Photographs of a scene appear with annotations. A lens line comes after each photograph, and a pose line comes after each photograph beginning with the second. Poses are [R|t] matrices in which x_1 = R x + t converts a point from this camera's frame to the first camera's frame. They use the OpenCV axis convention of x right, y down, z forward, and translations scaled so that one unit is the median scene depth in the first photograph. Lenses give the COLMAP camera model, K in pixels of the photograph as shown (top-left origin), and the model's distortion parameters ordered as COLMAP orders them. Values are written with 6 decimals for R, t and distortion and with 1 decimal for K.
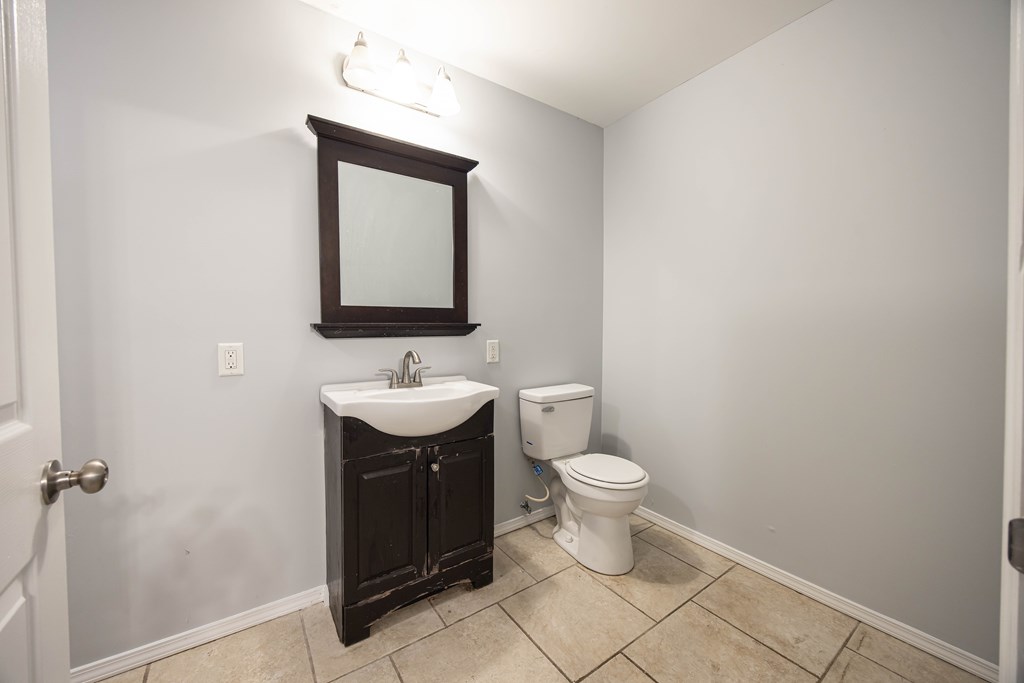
lens RADIAL K [[397.0, 0, 515.4], [0, 397.0, 335.7], [0, 0, 1]] dist [-0.004284, -0.000058]
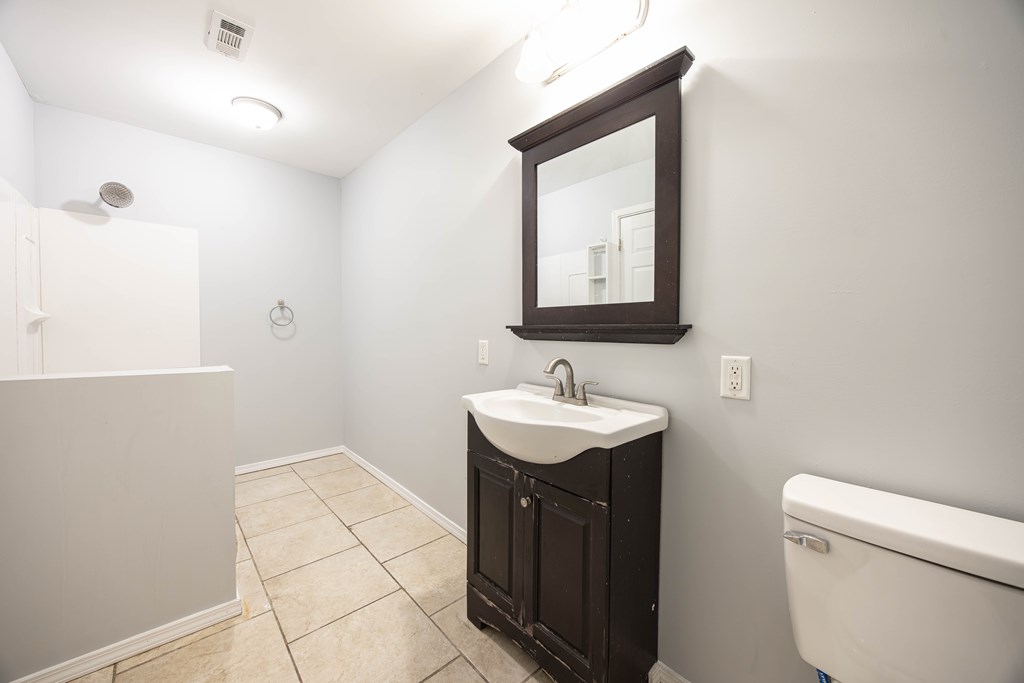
lens RADIAL K [[397.0, 0, 516.2], [0, 397.0, 340.2], [0, 0, 1]] dist [-0.004284, -0.000058]
pose [[0.097125, 0.026039, -0.994931, 0.557357], [-0.033821, 0.999167, 0.022848, -0.014720], [0.994697, 0.031430, 0.097925, 0.841029]]
